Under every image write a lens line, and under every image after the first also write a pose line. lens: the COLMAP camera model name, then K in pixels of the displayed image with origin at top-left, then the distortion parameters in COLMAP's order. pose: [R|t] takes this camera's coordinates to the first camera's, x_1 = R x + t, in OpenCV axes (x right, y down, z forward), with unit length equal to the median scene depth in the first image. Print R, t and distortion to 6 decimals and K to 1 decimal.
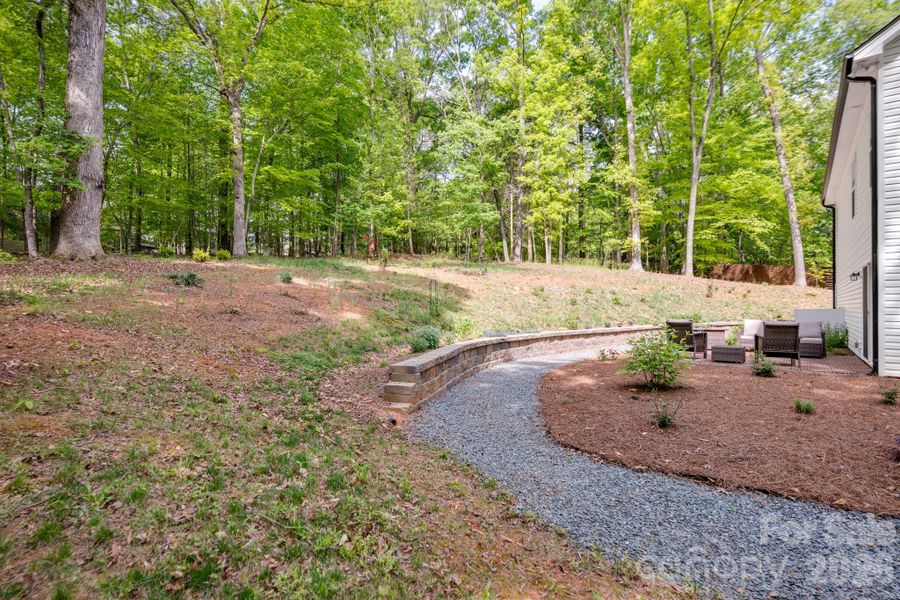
lens RADIAL K [[417.4, 0, 450.8], [0, 417.4, 309.9], [0, 0, 1]] dist [-0.001647, 0.000739]
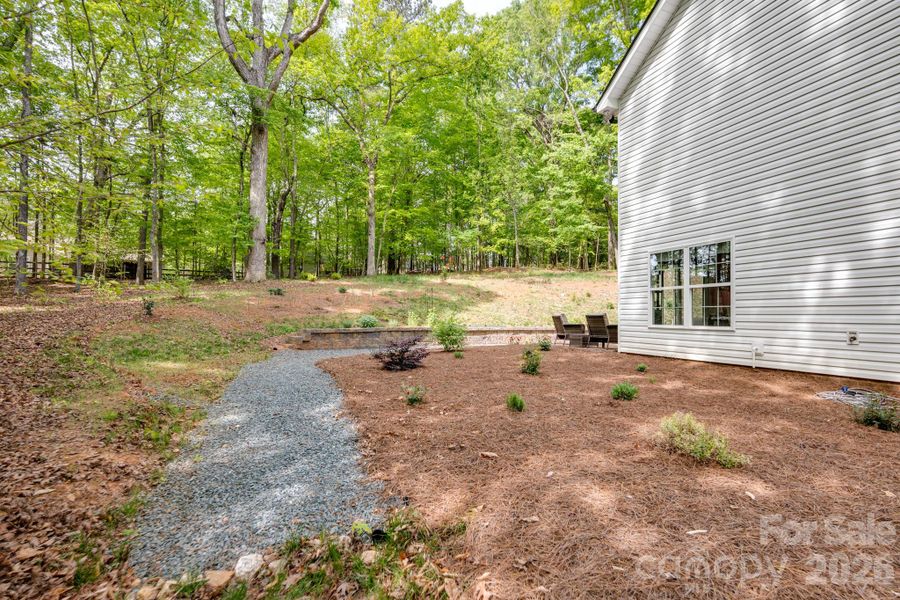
lens RADIAL K [[483.8, 0, 523.0], [0, 483.8, 321.3], [0, 0, 1]] dist [0.002324, 0.000838]
pose [[0.900222, 0.004380, -0.435409, 0.700817], [-0.008032, 0.999946, -0.006548, 0.035536], [0.435357, 0.009392, 0.900209, -0.264944]]
